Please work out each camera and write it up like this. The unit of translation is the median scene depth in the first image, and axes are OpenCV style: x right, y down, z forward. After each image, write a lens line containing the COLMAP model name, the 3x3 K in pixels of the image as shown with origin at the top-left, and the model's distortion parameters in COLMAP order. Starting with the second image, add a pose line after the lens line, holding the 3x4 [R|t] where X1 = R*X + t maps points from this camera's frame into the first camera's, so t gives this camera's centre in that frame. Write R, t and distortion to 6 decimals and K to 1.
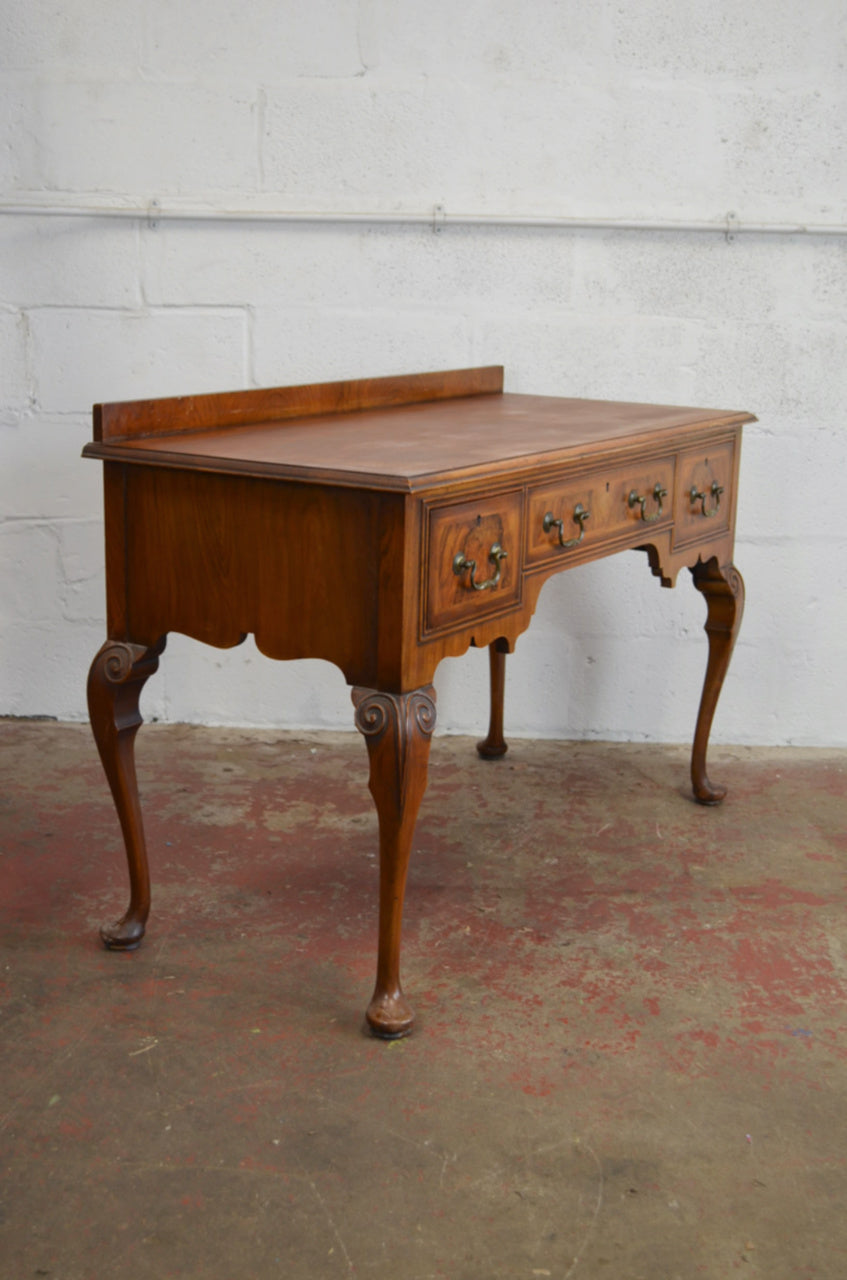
lens RADIAL K [[1614.9, 0, 423.3], [0, 1614.9, 632.8], [0, 0, 1]] dist [-0.006444, 0.000000]
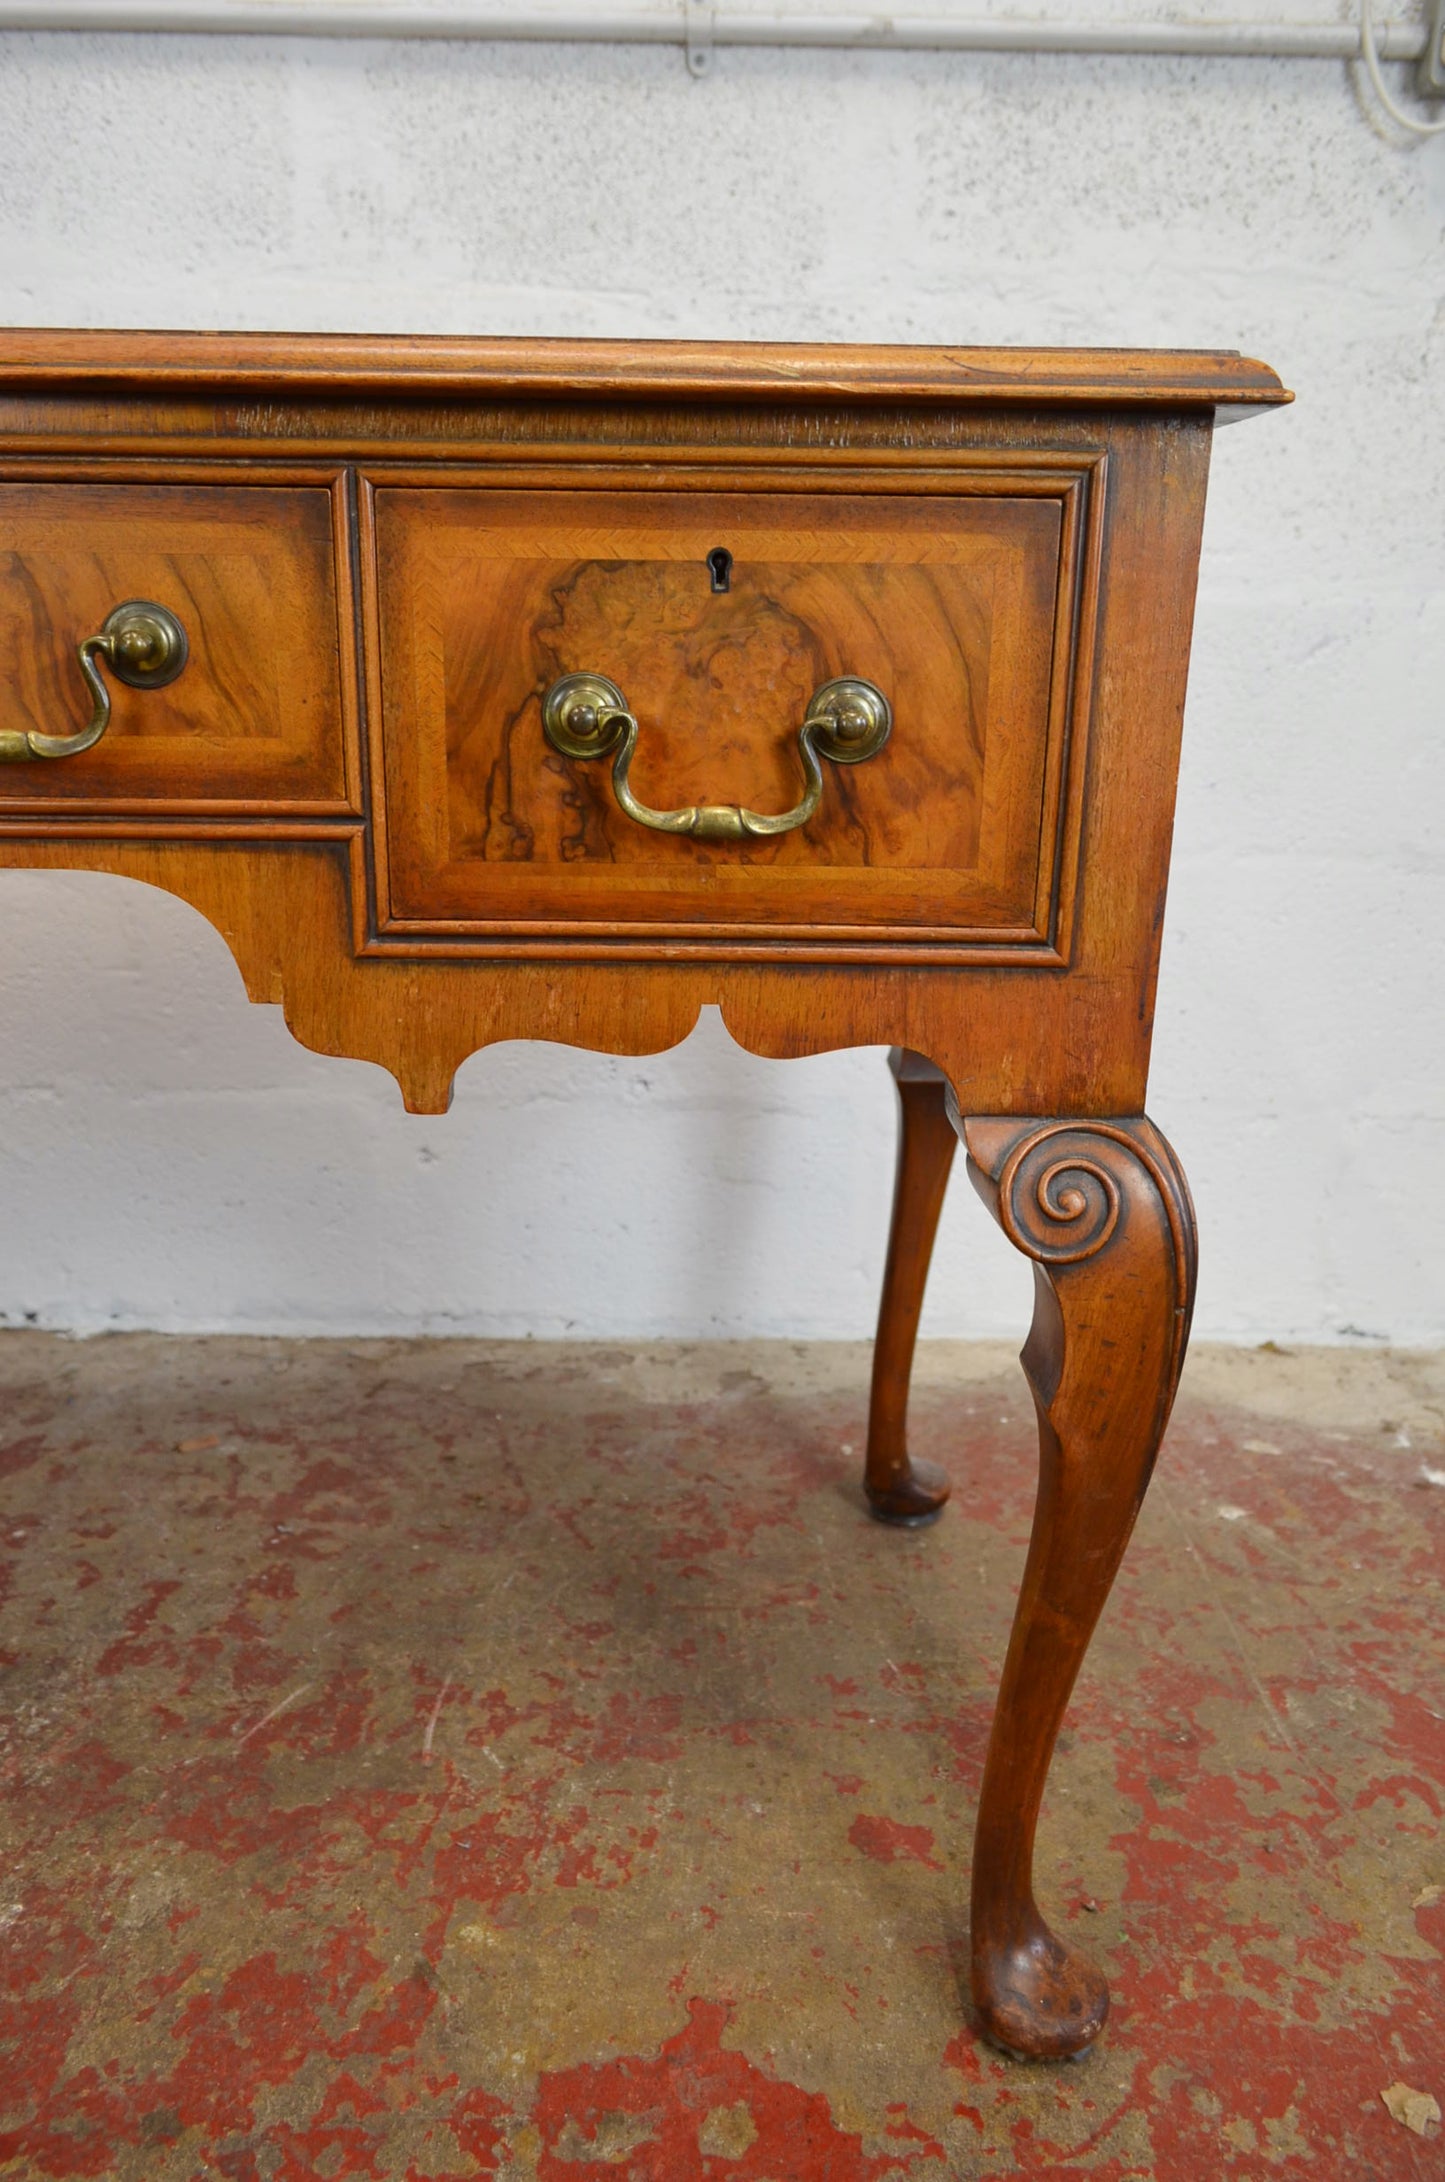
lens RADIAL K [[1681.2, 0, 716.0], [0, 1681.2, 1094.5], [0, 0, 1]] dist [-0.008163, 0.002463]
pose [[0.999321, -0.020326, 0.030732, 0.219849], [0.018657, 0.998386, 0.053646, -0.028097], [-0.031773, -0.053036, 0.998087, 0.733459]]
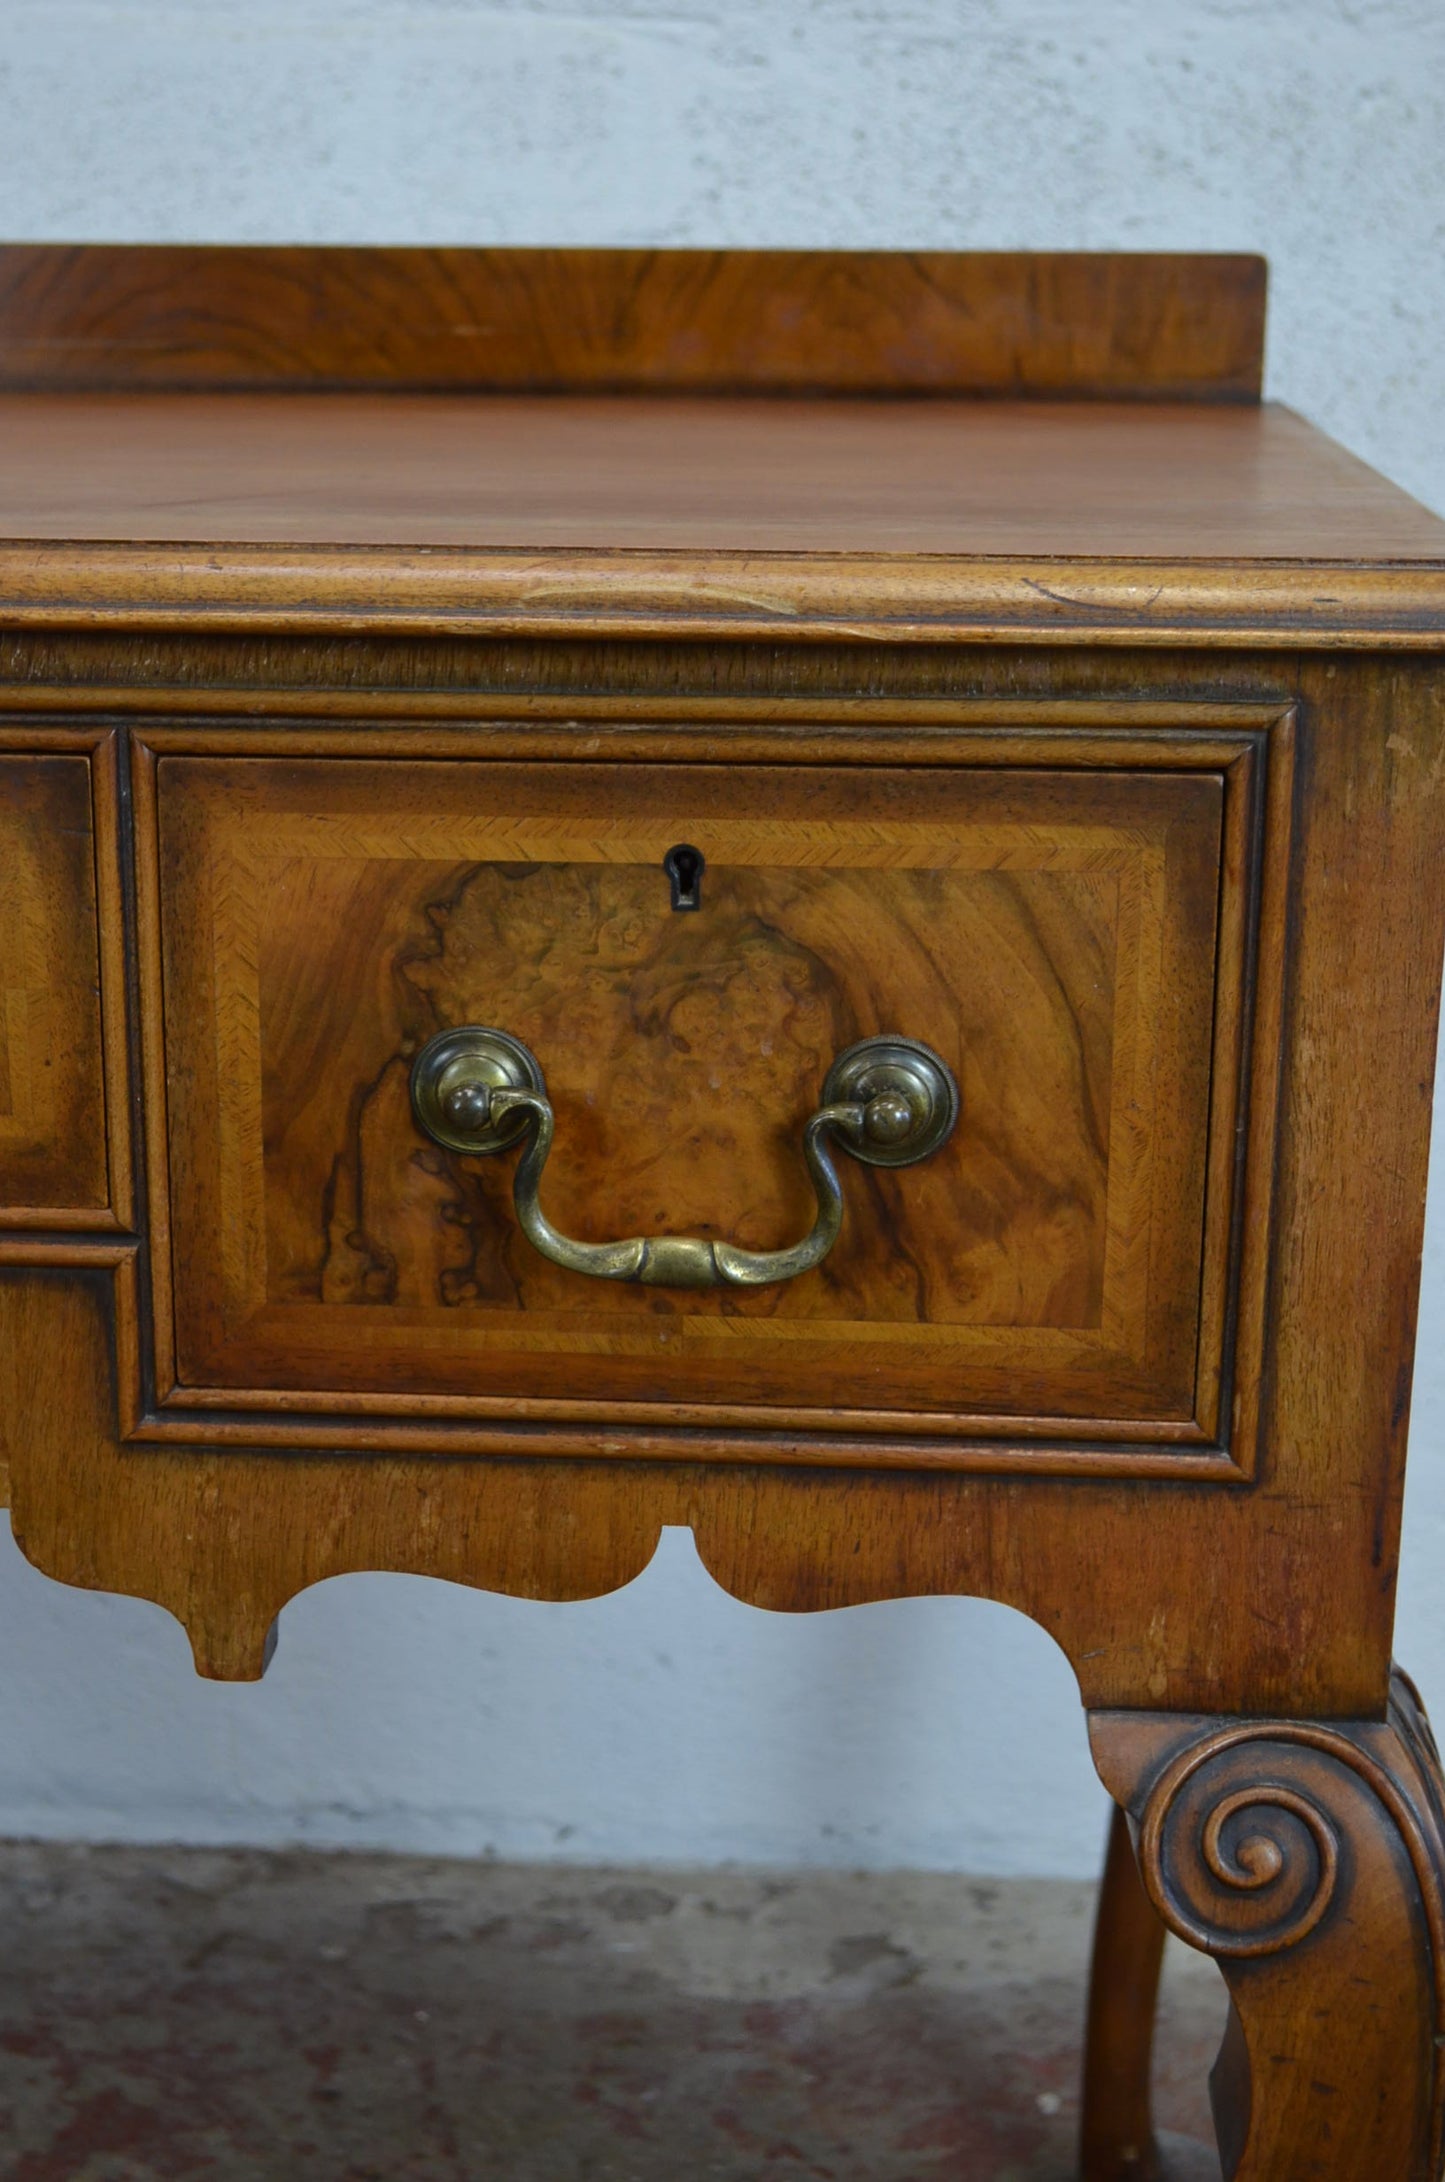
lens RADIAL K [[3446.0, 0, 679.3], [0, 3446.0, 1072.7], [0, 0, 1]] dist [-0.010719, 0.000000]
pose [[0.998467, -0.005945, -0.055038, 0.244857], [0.007057, 0.999775, 0.020019, -0.076253], [0.054907, -0.020377, 0.998284, 0.664639]]
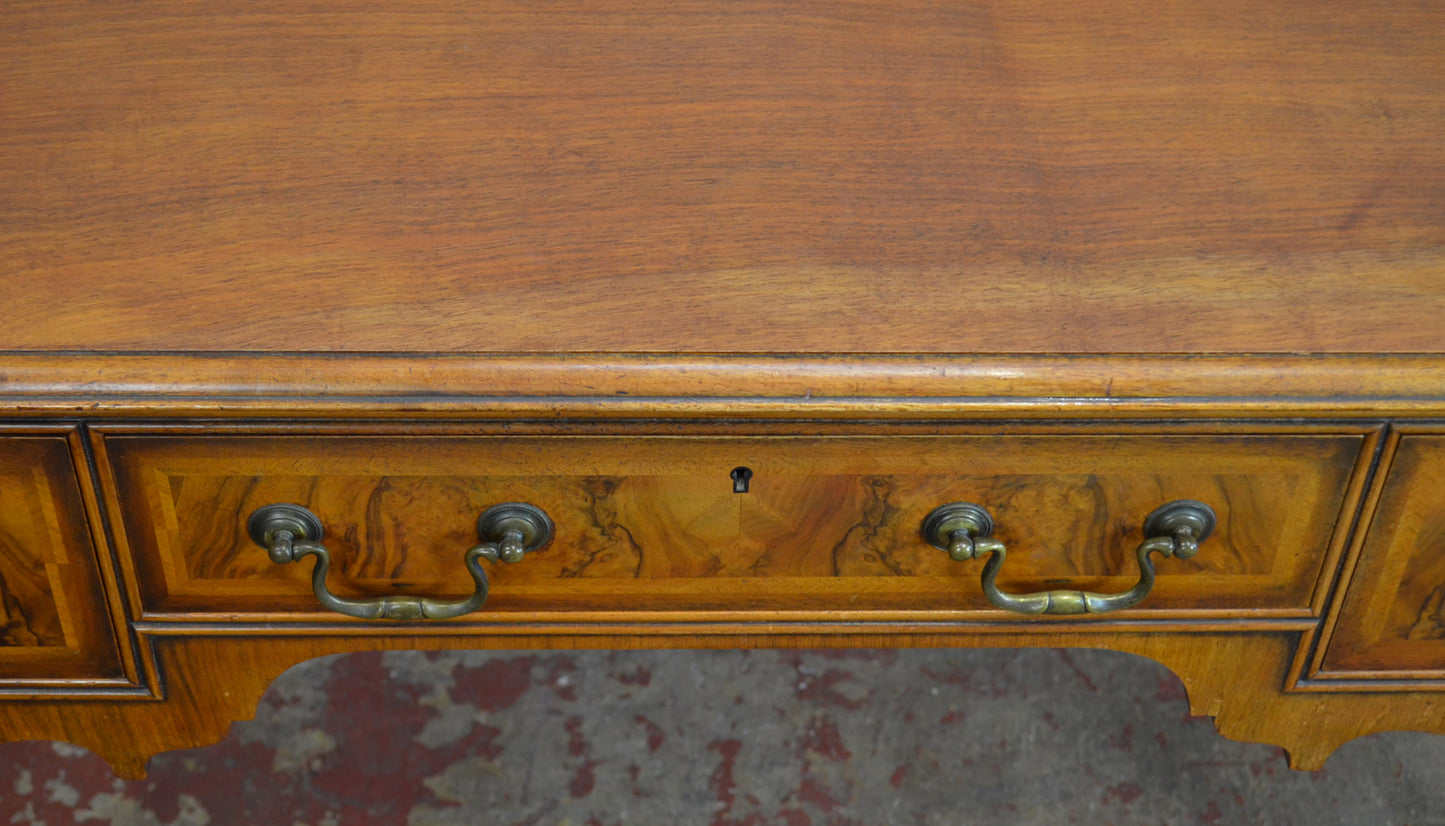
lens RADIAL K [[2218.2, 0, 719.0], [0, 2218.2, 477.1], [0, 0, 1]] dist [-0.022685, 0.000000]
pose [[0.998187, -0.038015, 0.046656, 0.055787], [0.008442, 0.856024, 0.516868, -0.277899], [-0.059588, -0.515537, 0.854793, 0.662867]]
